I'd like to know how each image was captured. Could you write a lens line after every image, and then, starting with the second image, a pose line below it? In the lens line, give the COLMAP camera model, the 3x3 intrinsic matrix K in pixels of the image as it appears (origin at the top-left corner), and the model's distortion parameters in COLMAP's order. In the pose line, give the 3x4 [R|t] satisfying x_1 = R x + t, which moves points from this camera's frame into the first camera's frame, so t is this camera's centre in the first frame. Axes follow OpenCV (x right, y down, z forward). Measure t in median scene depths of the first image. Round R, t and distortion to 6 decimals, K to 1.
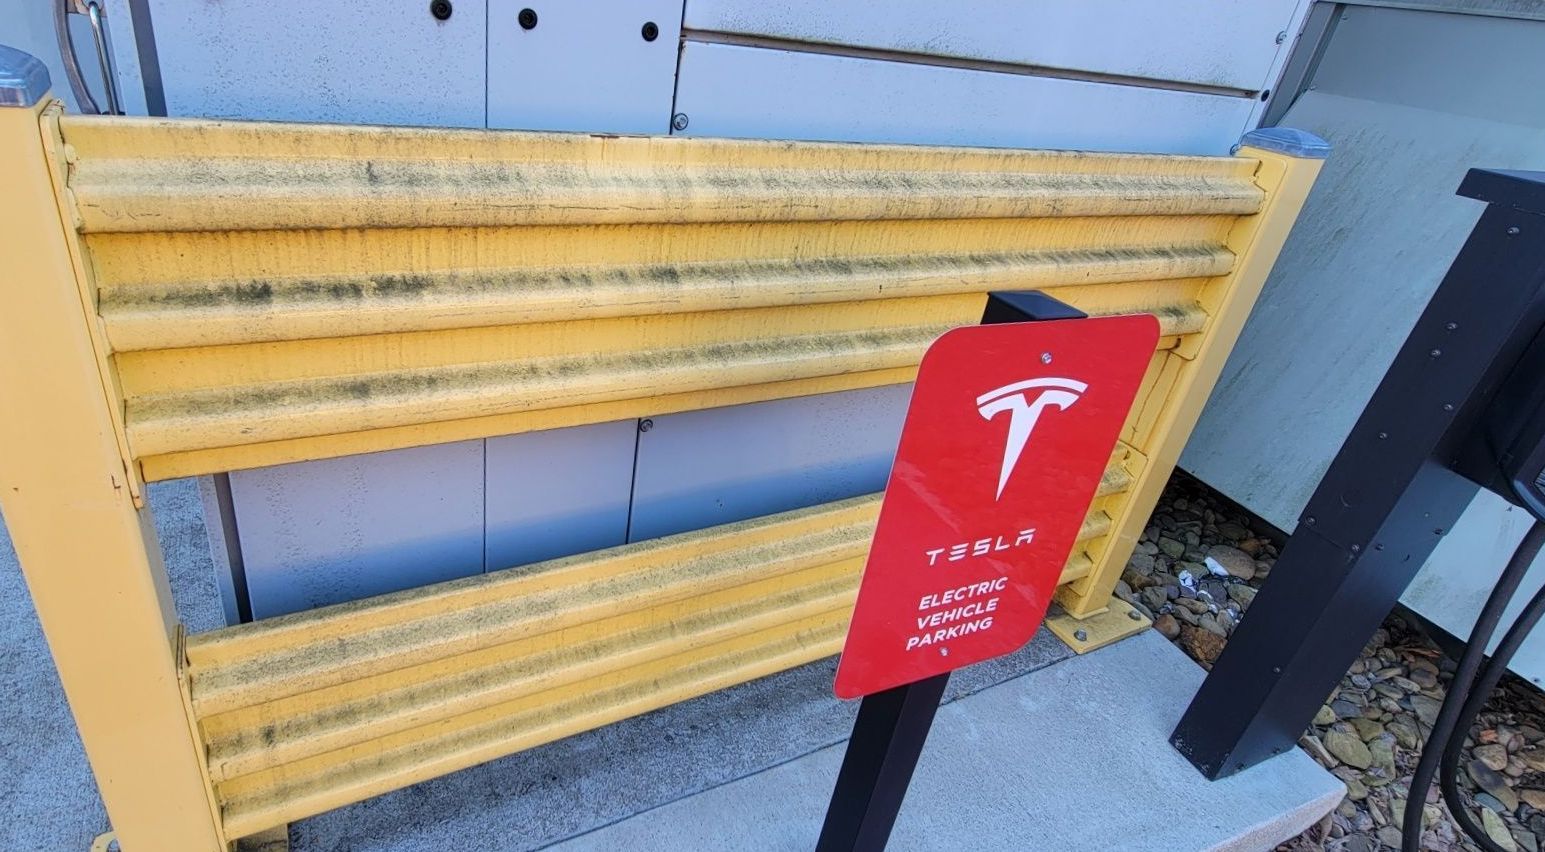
lens RADIAL K [[797.2, 0, 747.5], [0, 797.2, 421.4], [0, 0, 1]] dist [-0.001497, -0.000137]
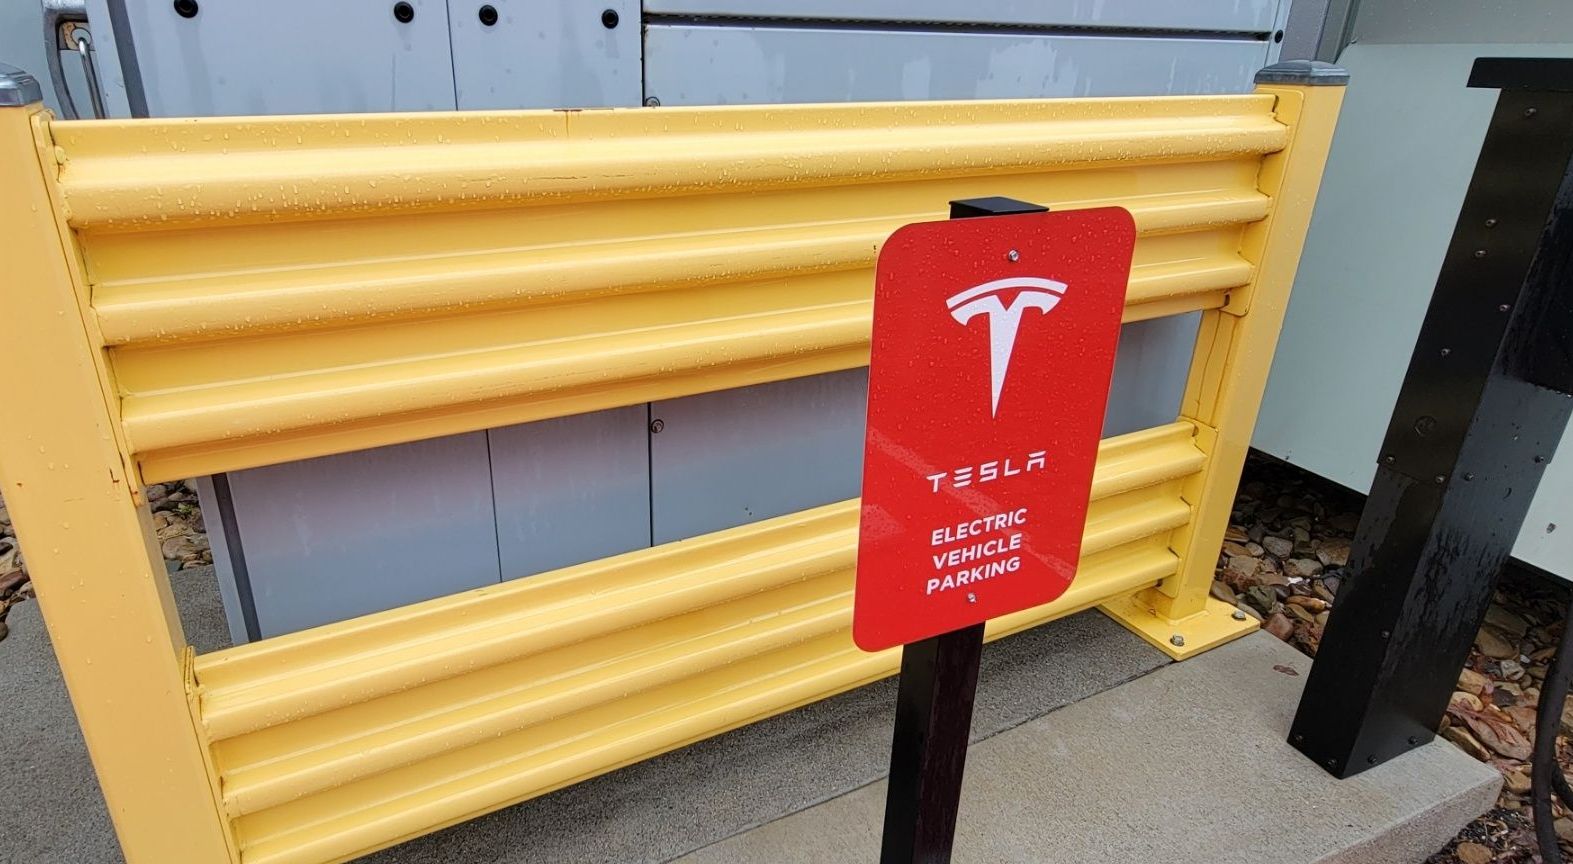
lens RADIAL K [[889.4, 0, 786.5], [0, 889.4, 432.0], [0, 0, 1]] dist [-0.000547, -0.000470]
pose [[0.993296, -0.108011, -0.041201, 0.096227], [0.103442, 0.989559, -0.100360, 0.182663], [0.051611, 0.095426, 0.994098, -0.078572]]
